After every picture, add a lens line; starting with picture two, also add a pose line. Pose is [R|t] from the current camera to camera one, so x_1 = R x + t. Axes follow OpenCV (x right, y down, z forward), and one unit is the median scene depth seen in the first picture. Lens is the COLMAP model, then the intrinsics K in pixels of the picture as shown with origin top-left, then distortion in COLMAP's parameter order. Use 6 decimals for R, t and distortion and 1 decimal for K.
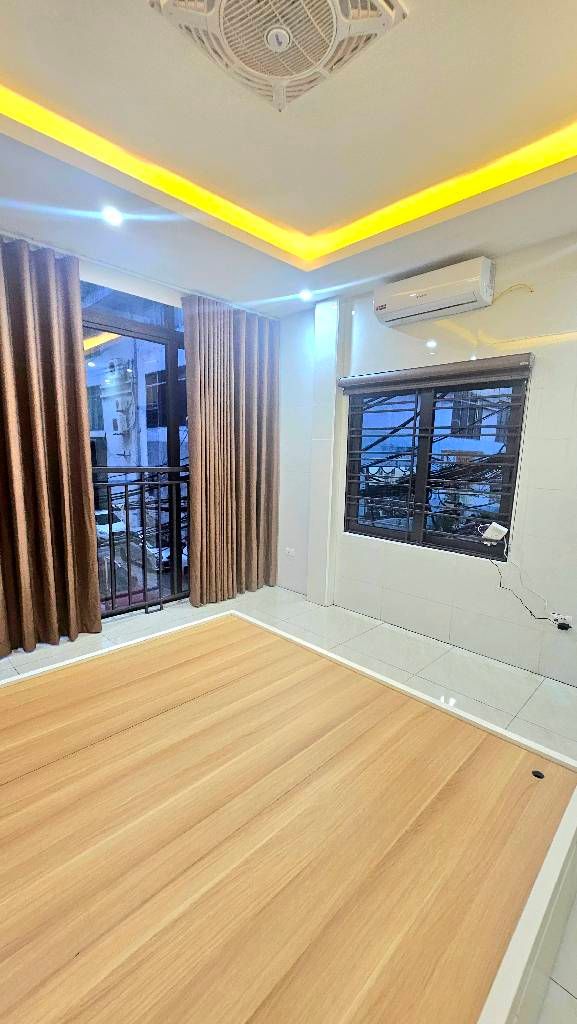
lens RADIAL K [[421.6, 0, 286.1], [0, 421.6, 525.4], [0, 0, 1]] dist [-0.000312, -0.000163]
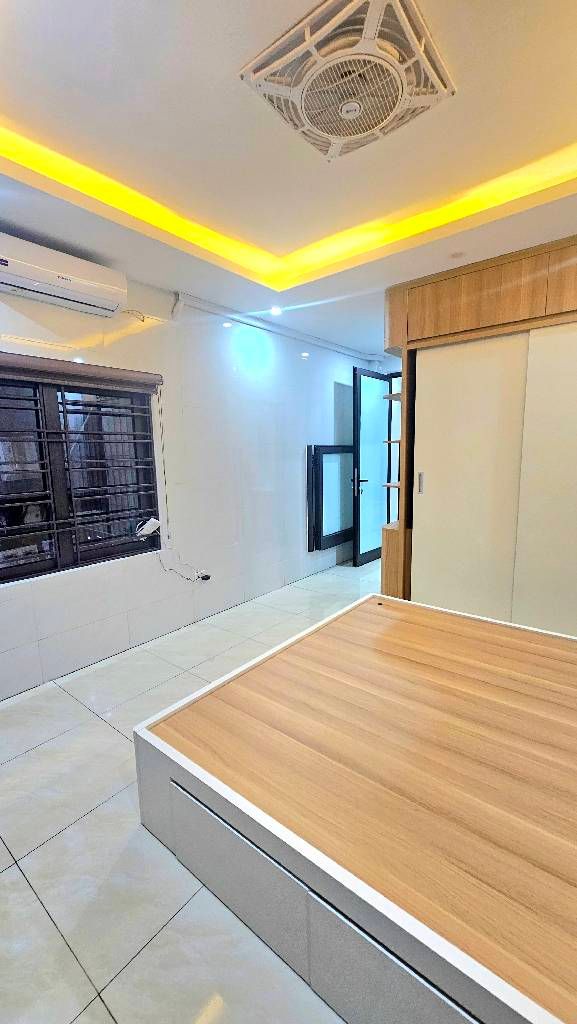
lens RADIAL K [[419.9, 0, 291.7], [0, 419.9, 515.0], [0, 0, 1]] dist [-0.000899, -0.000141]
pose [[-0.112784, -0.170230, 0.978929, -0.664635], [0.188250, 0.963710, 0.189272, -0.161713], [-0.975624, 0.205630, -0.076645, 0.737650]]
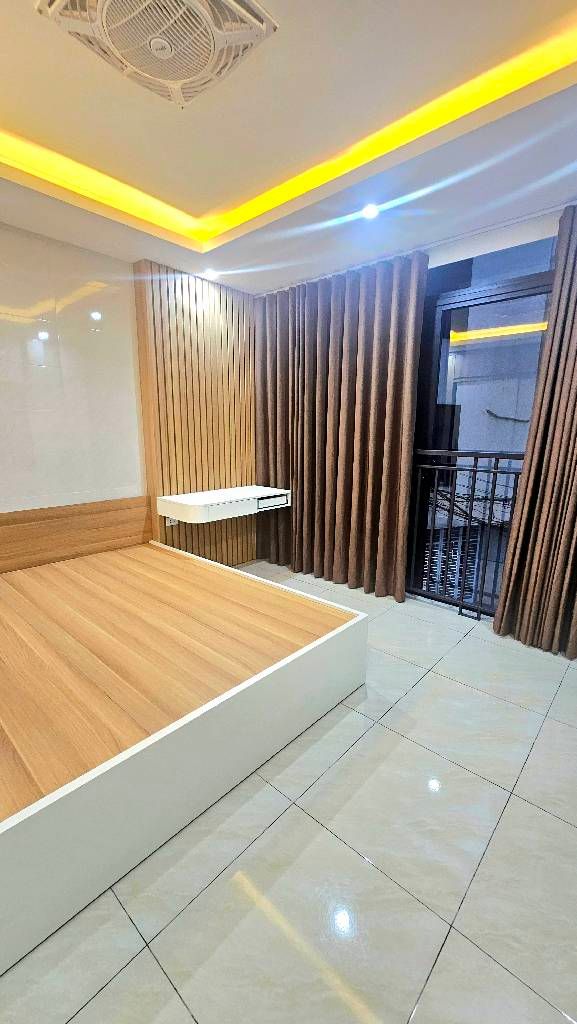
lens RADIAL K [[419.9, 0, 291.7], [0, 419.9, 515.0], [0, 0, 1]] dist [-0.000899, -0.000141]
pose [[0.055041, 0.179058, -0.982298, 0.637235], [-0.175736, 0.970169, 0.167001, -0.104969], [0.982897, 0.163434, 0.084866, 0.715219]]
